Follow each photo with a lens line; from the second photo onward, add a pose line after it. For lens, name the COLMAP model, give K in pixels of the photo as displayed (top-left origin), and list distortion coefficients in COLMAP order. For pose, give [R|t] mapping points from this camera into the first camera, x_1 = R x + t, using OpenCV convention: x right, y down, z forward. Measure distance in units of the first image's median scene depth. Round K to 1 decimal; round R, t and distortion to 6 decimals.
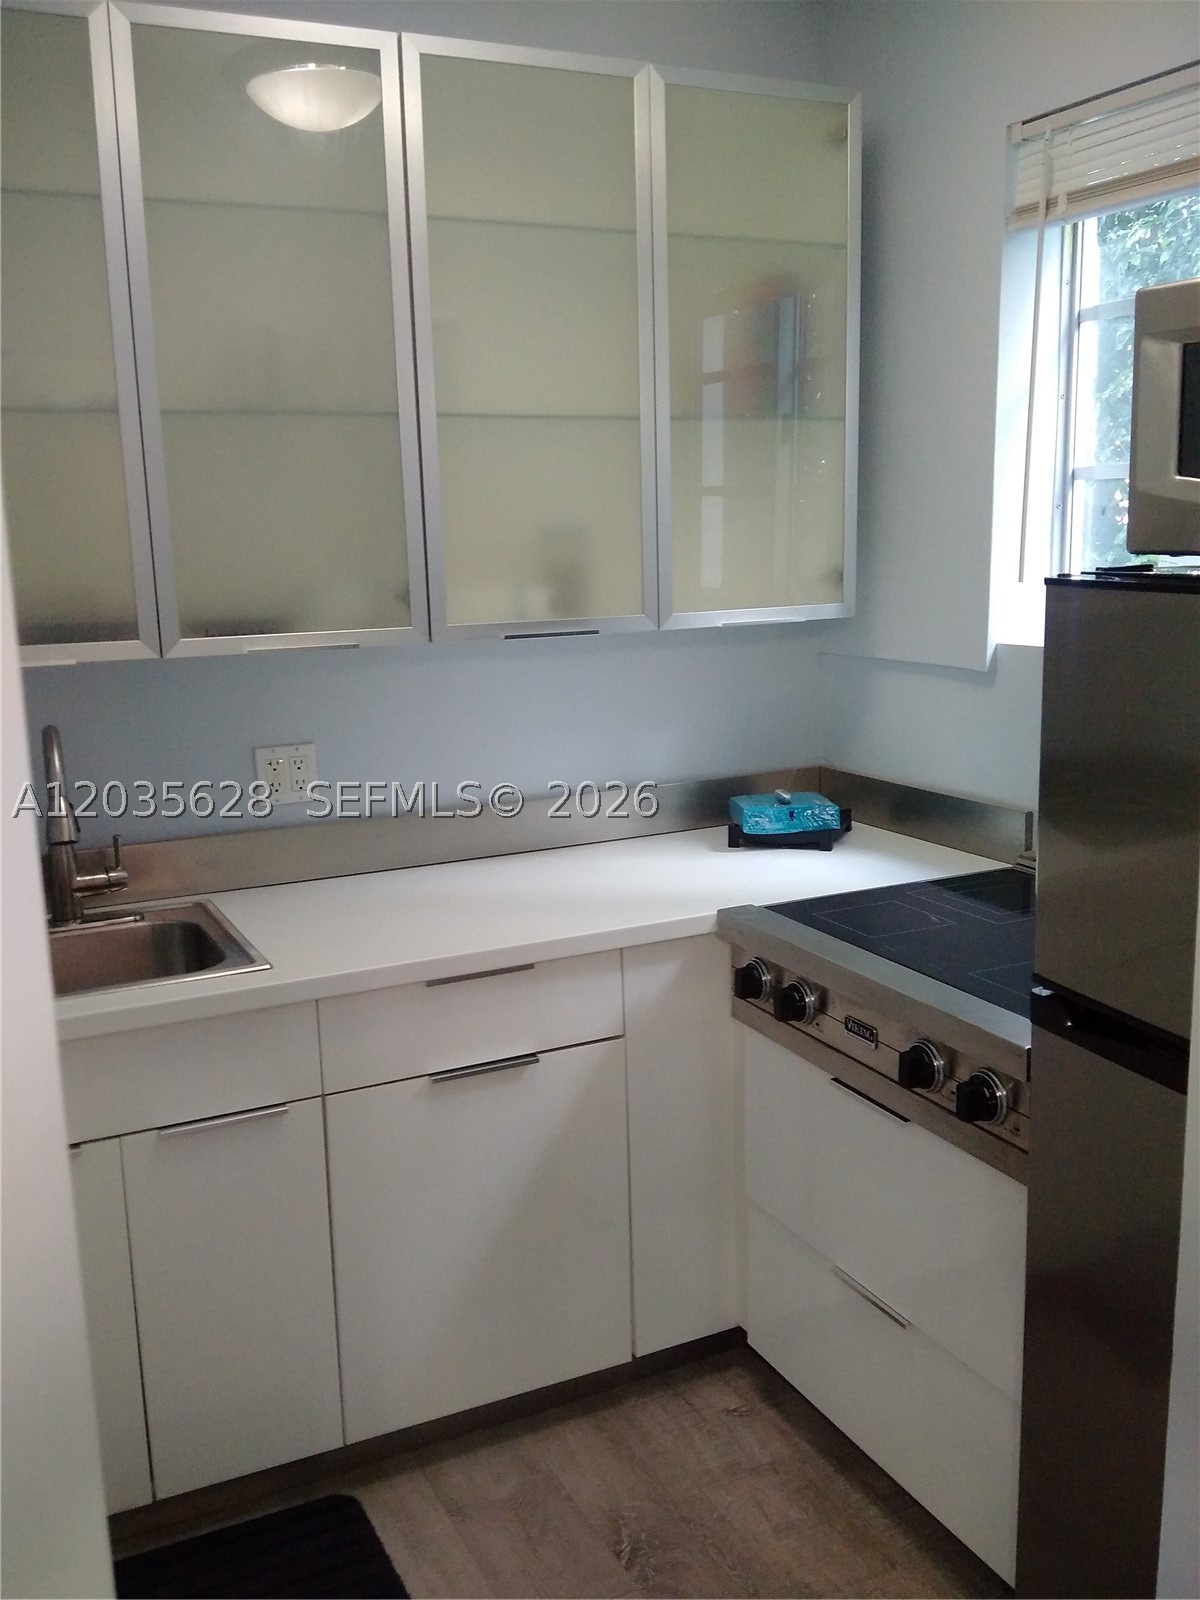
lens RADIAL K [[1473.5, 0, 600.0], [0, 1473.5, 800.0], [0, 0, 1]] dist [0.174171, -0.411475]
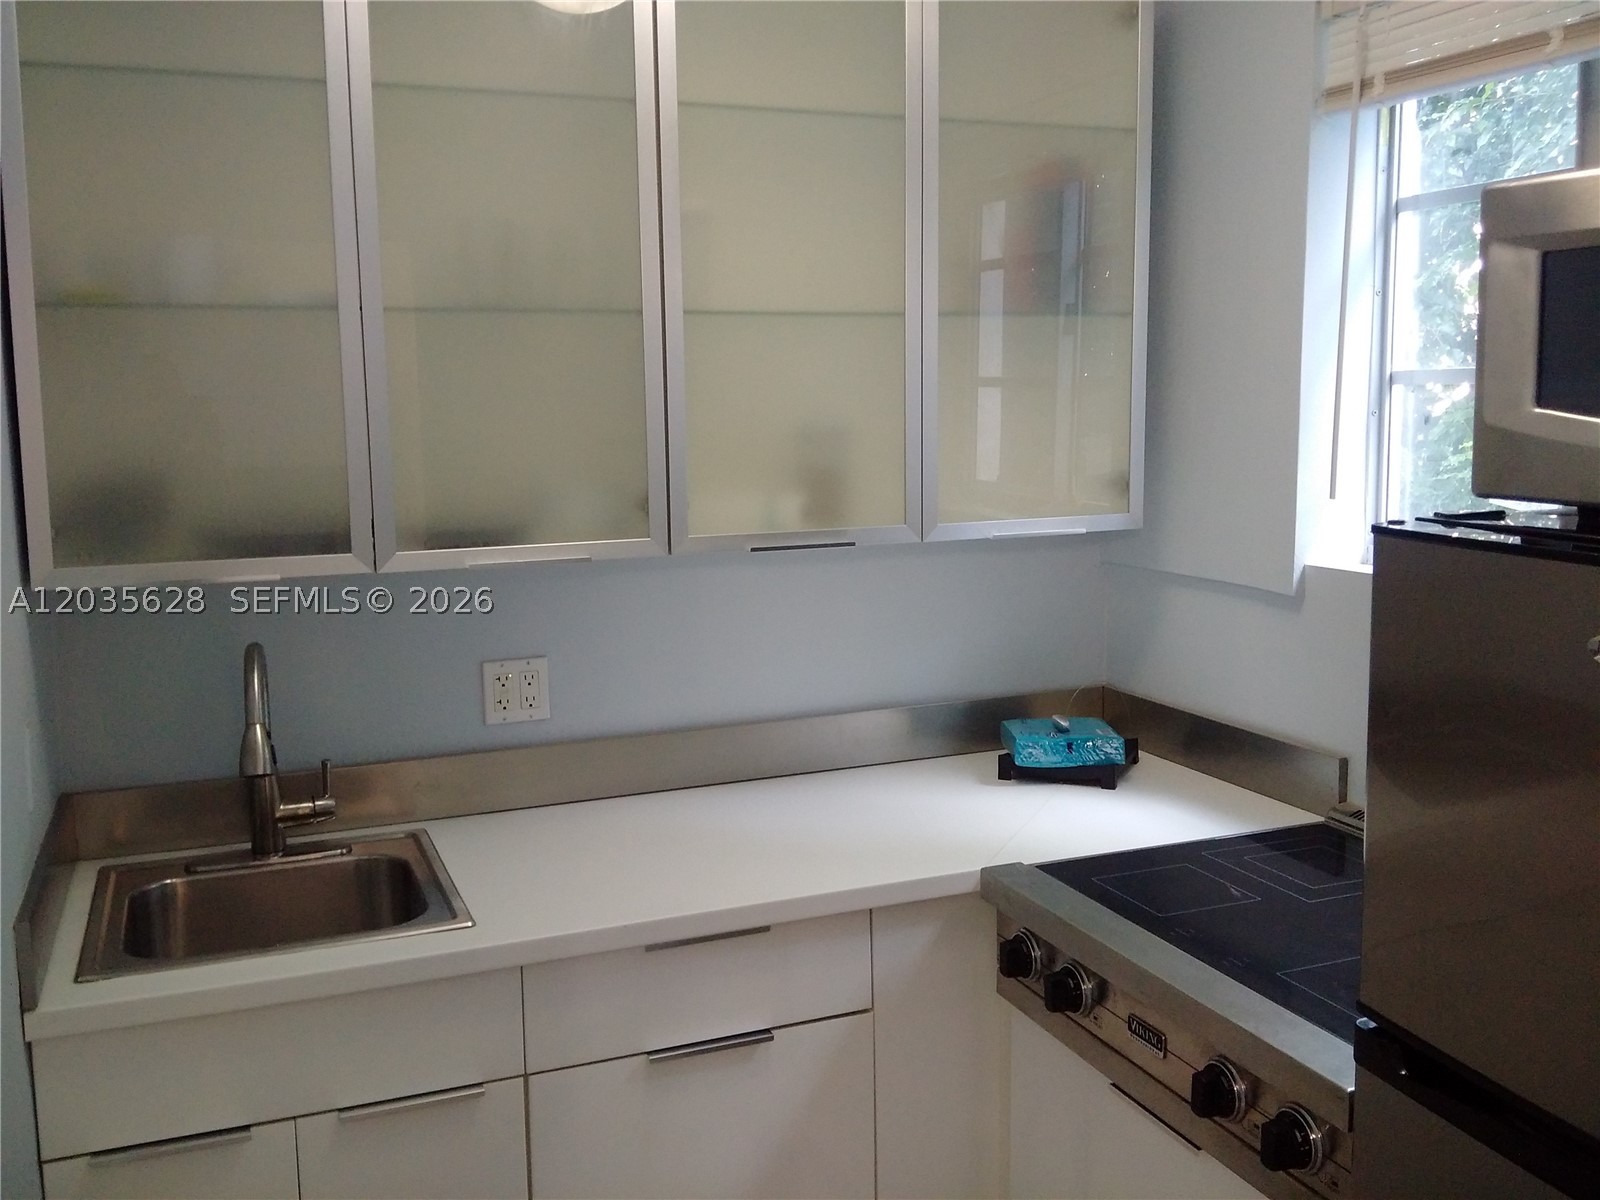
lens RADIAL K [[1473.5, 0, 780.6], [0, 1473.5, 573.9], [0, 0, 1]] dist [0.174171, -0.411475]
pose [[0.997327, 0.018345, -0.070731, 0.018568], [-0.022698, 0.997865, -0.061238, -0.040166], [0.069457, 0.062680, 0.995614, 0.095208]]
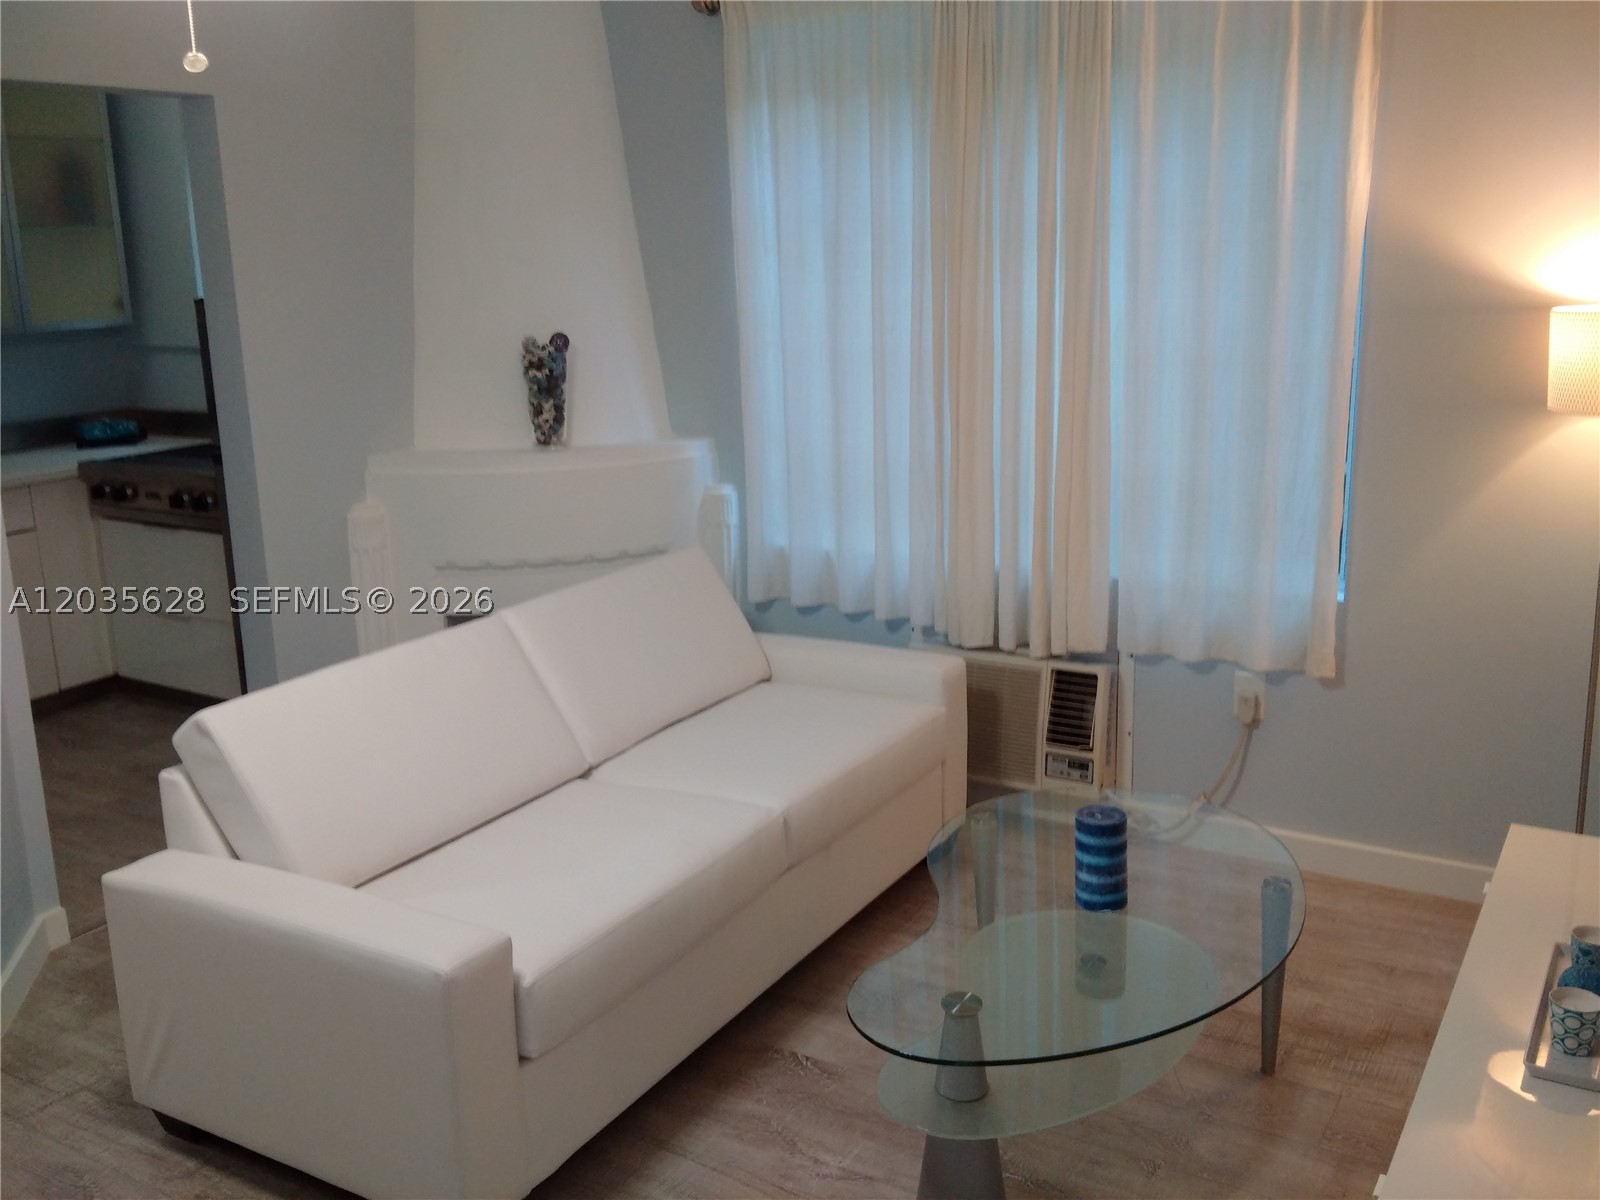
lens RADIAL K [[1473.5, 0, 780.6], [0, 1473.5, 573.9], [0, 0, 1]] dist [0.174171, -0.411475]
pose [[0.849481, -0.116993, 0.514486, -0.173492], [0.100909, 0.993131, 0.059222, 0.192067], [-0.517880, 0.001608, 0.855452, -1.243349]]
